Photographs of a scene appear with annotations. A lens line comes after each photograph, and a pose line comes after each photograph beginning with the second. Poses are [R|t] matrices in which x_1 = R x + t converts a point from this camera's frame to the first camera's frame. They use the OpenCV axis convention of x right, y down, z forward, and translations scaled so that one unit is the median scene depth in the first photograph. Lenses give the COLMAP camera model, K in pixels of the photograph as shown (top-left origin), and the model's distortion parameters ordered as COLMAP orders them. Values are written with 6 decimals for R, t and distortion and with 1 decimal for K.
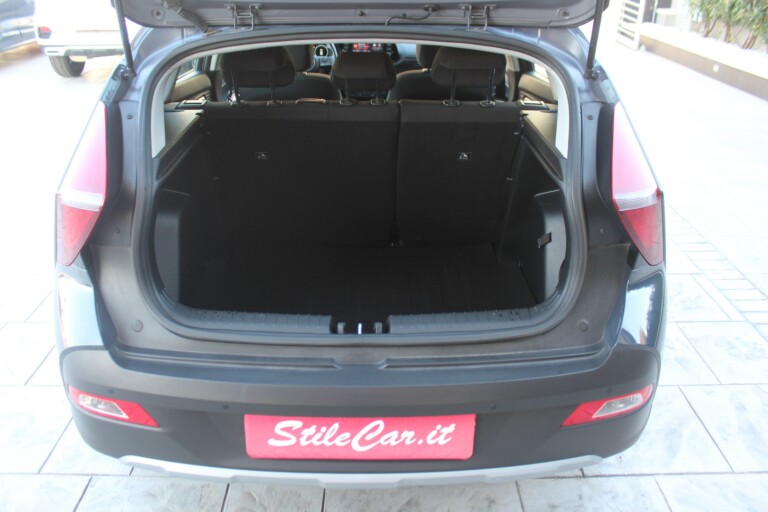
lens RADIAL K [[640.5, 0, 384.0], [0, 640.5, 256.0], [0, 0, 1]] dist [-0.137683, 0.106277]
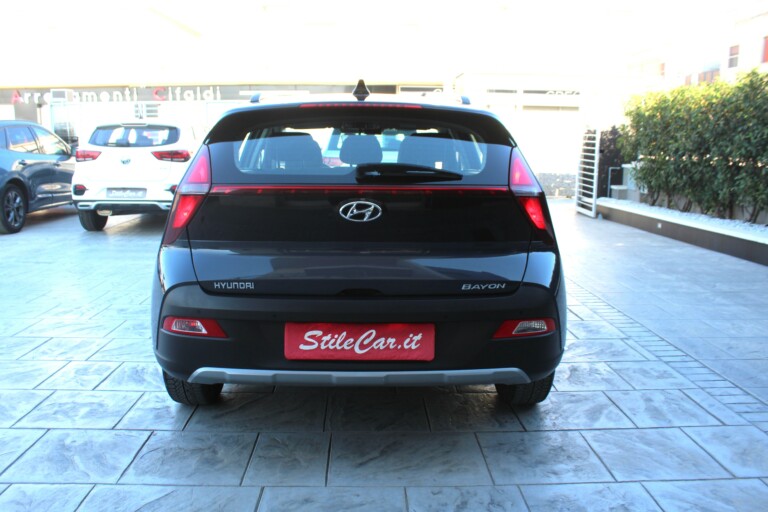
lens RADIAL K [[650.0, 0, 396.1], [0, 650.0, 257.2], [0, 0, 1]] dist [-0.153971, 0.132852]
pose [[0.999152, -0.004042, 0.040987, -0.013797], [0.016018, 0.954965, -0.296285, 0.547922], [-0.037943, 0.296691, 0.954220, -0.550990]]
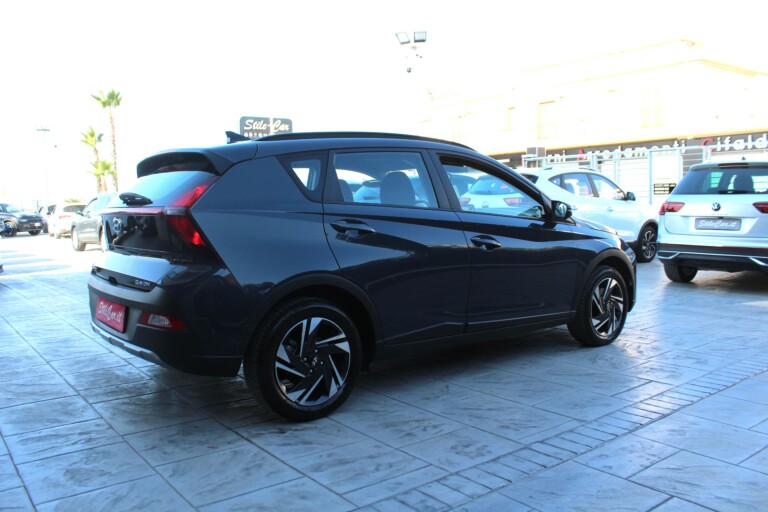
lens RADIAL K [[650.0, 0, 396.1], [0, 650.0, 257.2], [0, 0, 1]] dist [-0.153971, 0.132852]
pose [[0.637289, 0.052004, -0.768868, 2.368694], [-0.336926, 0.916112, -0.217303, 0.239826], [0.693068, 0.397536, 0.601349, 0.283611]]
